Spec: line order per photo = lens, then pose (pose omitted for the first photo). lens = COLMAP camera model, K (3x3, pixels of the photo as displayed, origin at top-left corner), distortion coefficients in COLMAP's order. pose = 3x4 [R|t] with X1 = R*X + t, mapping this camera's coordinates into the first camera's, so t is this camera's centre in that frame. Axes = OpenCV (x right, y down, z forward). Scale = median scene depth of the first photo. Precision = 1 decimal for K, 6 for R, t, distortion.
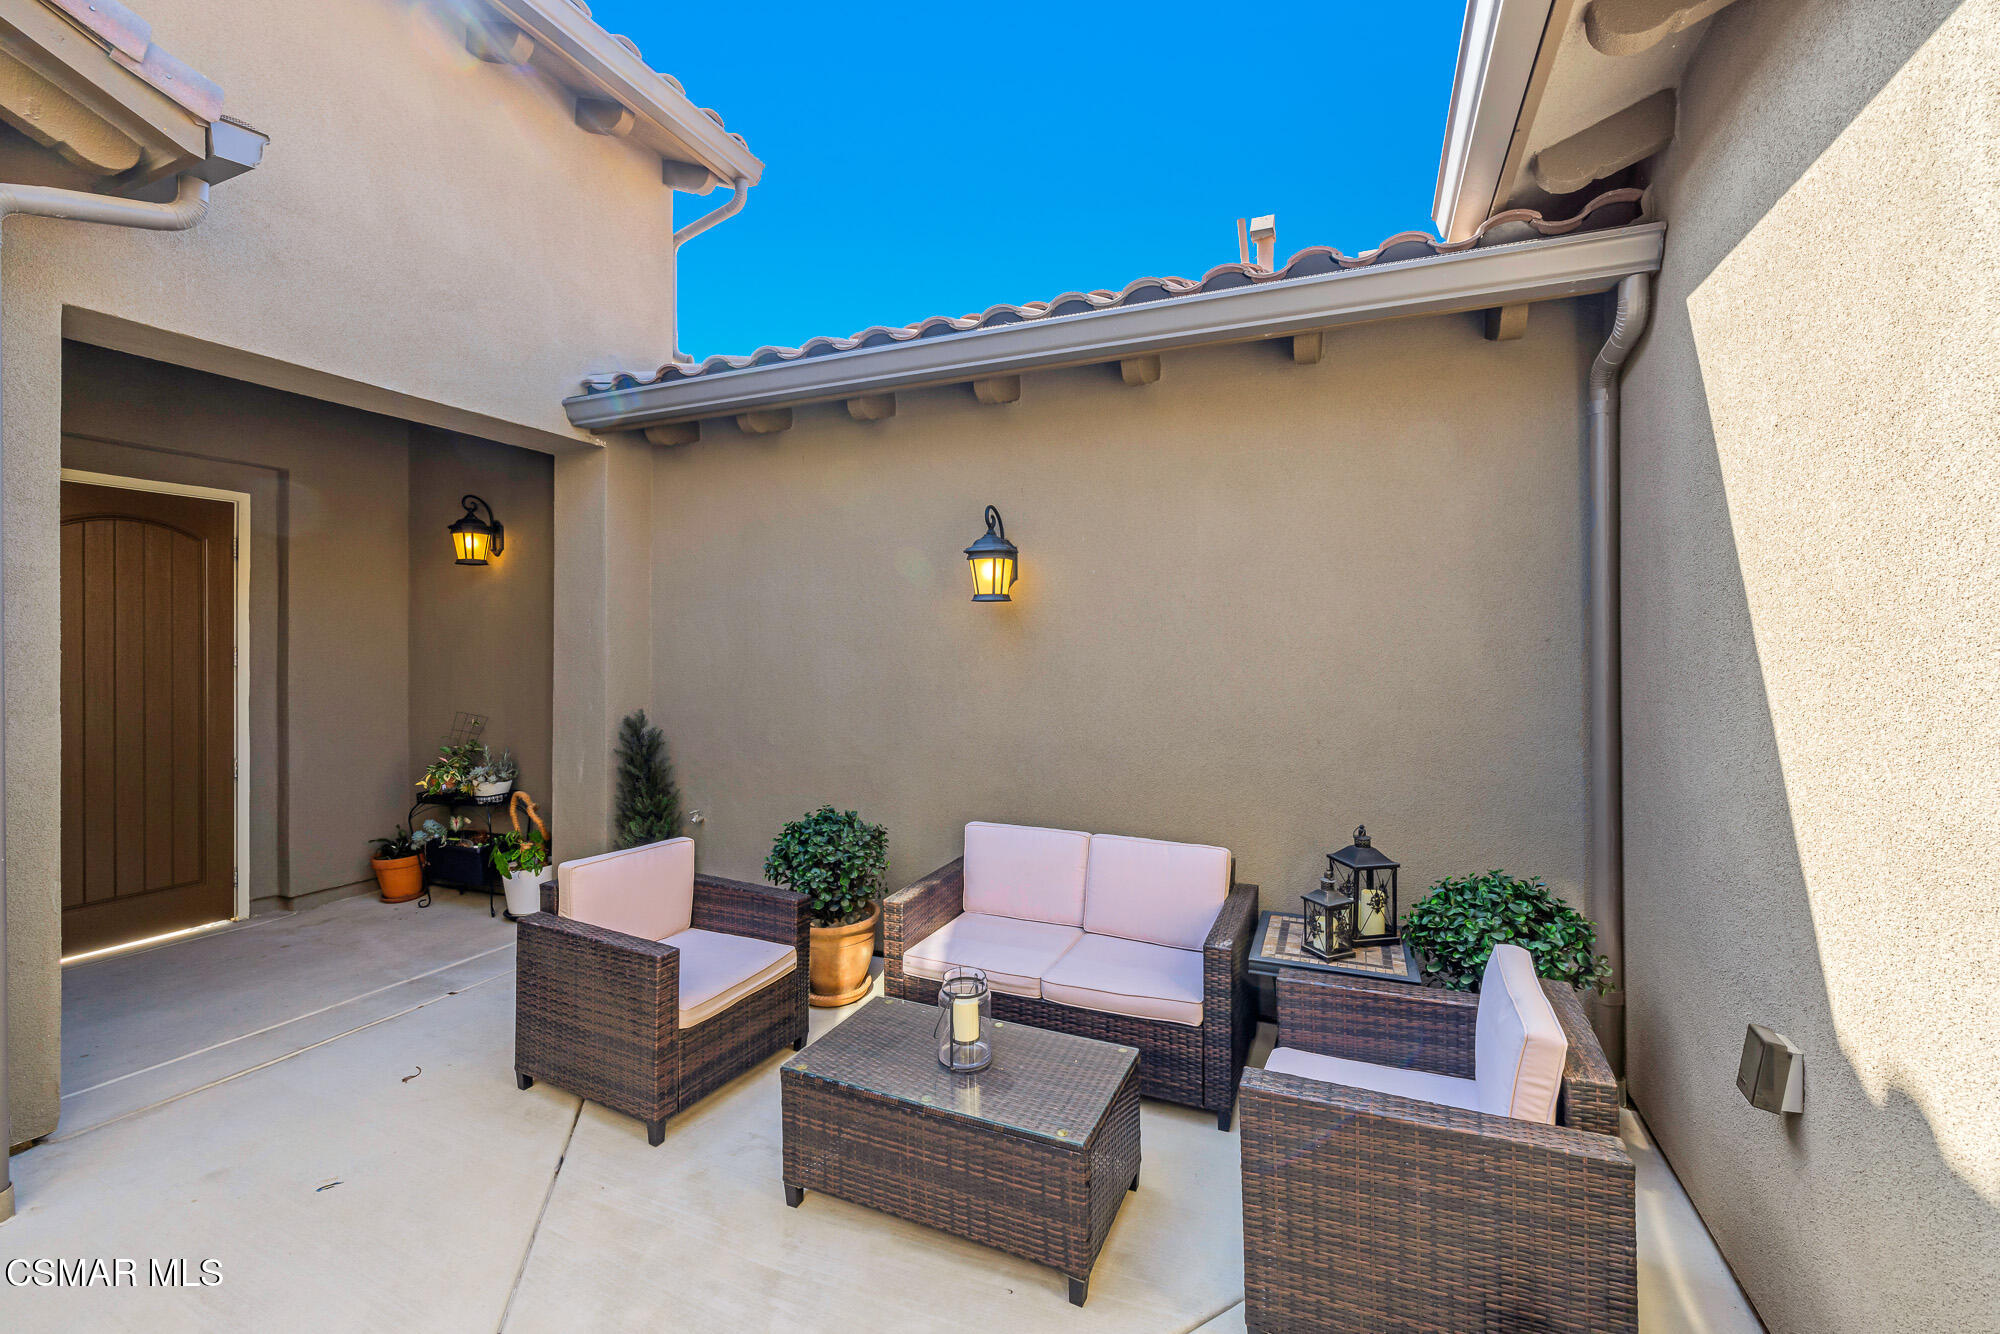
lens RADIAL K [[858.5, 0, 995.5], [0, 858.5, 653.5], [0, 0, 1]] dist [-0.002108, -0.000173]
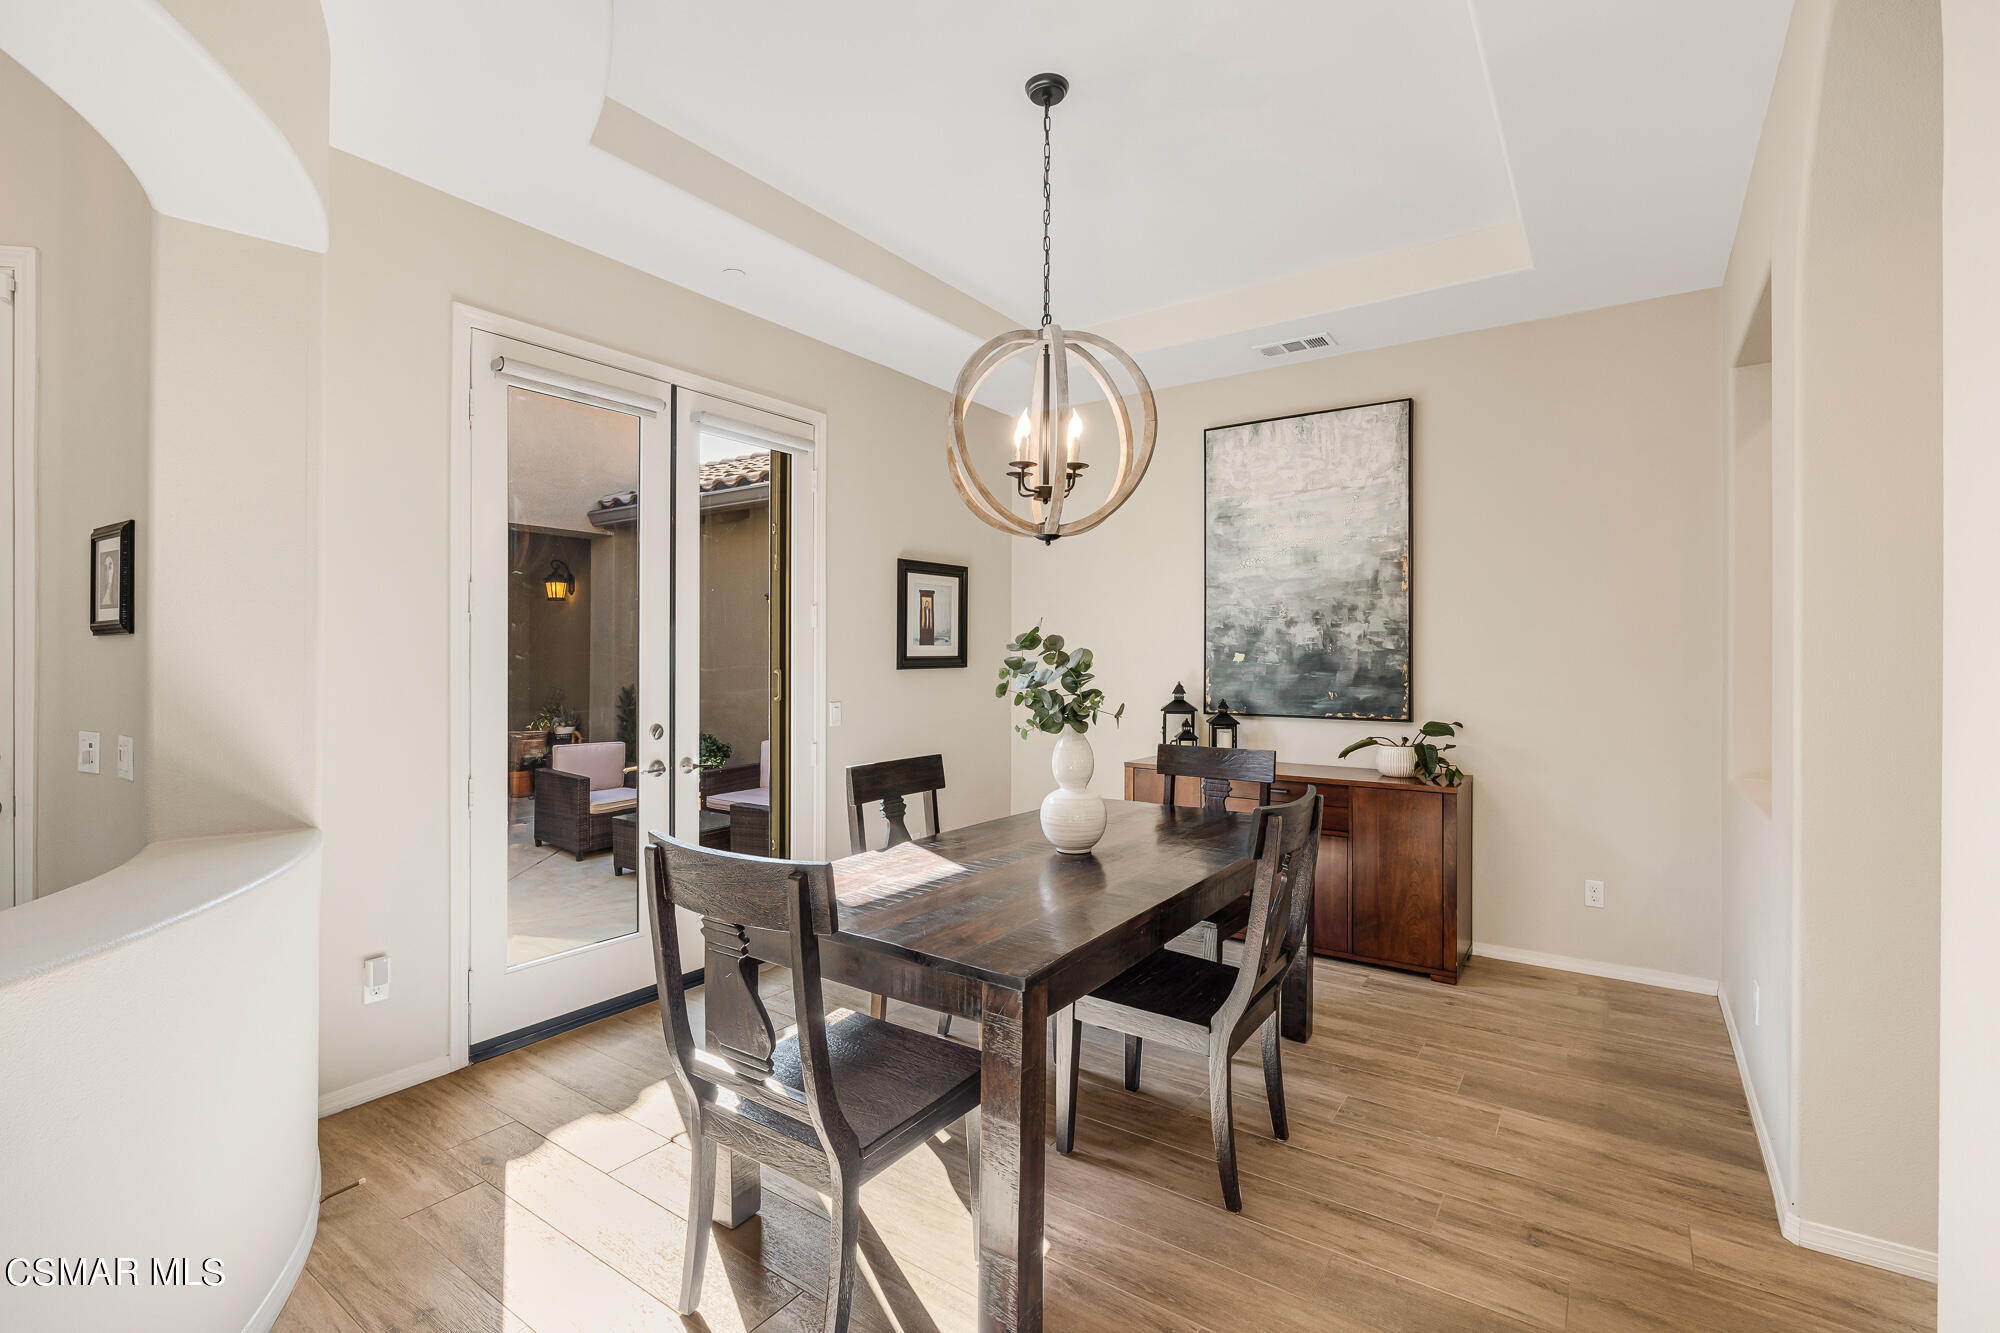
lens RADIAL K [[904.5, 0, 997.7], [0, 904.5, 662.6], [0, 0, 1]] dist [0.000817, 0.000024]
pose [[0.980296, 0.003493, -0.197503, 0.632176], [-0.004727, 0.999972, -0.005779, 0.027568], [0.197477, 0.006599, 0.980285, -0.617579]]
